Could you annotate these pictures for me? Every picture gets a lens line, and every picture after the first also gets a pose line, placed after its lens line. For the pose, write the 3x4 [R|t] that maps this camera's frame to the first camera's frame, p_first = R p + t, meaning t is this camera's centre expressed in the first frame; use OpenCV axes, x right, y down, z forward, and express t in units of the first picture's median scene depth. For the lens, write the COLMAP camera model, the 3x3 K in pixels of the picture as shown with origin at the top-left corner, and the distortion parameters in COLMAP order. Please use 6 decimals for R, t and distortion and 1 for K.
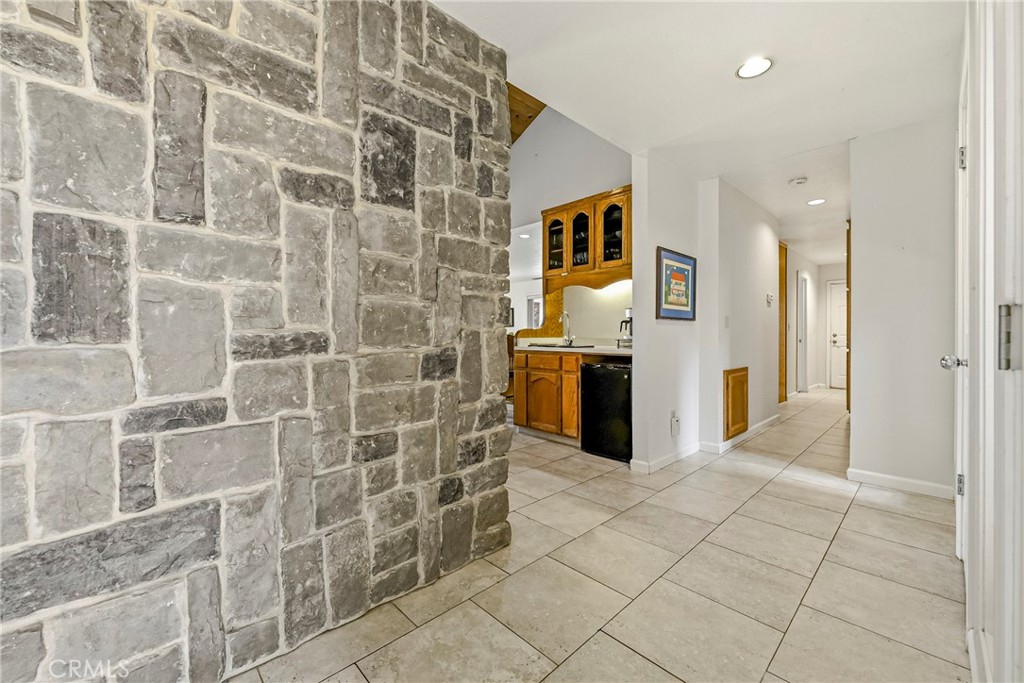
lens RADIAL K [[406.6, 0, 512.5], [0, 406.6, 339.1], [0, 0, 1]] dist [-0.001669, -0.000634]
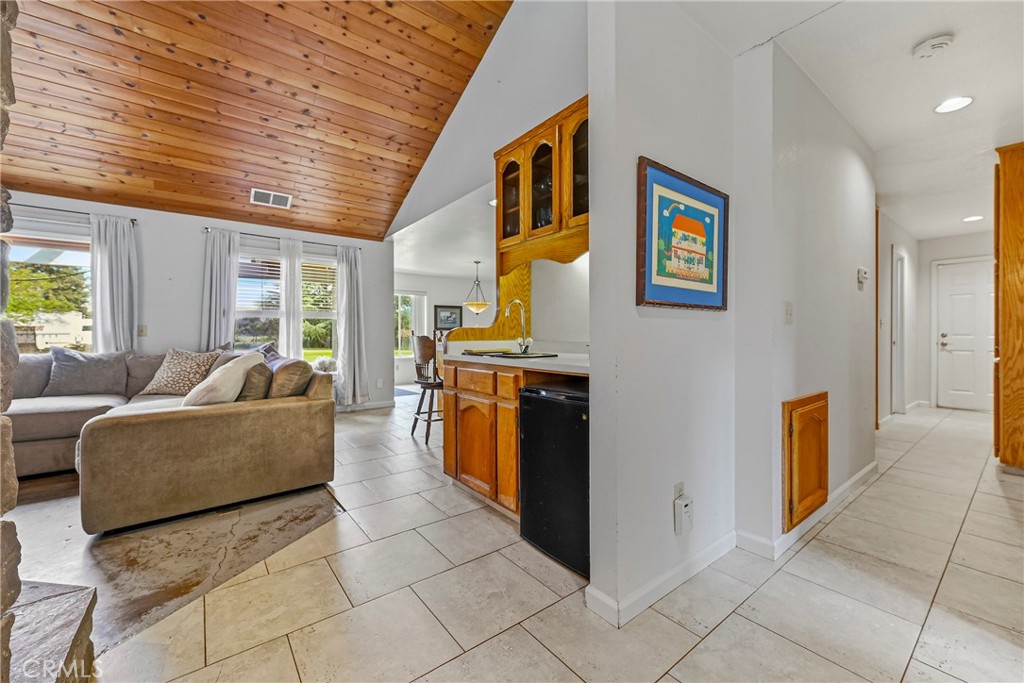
lens RADIAL K [[406.6, 0, 511.4], [0, 406.6, 338.6], [0, 0, 1]] dist [-0.001669, -0.000634]
pose [[0.994210, -0.001995, -0.107432, 0.201192], [0.001778, 0.999996, -0.002122, -0.006756], [0.107436, 0.001918, 0.994210, 0.390173]]
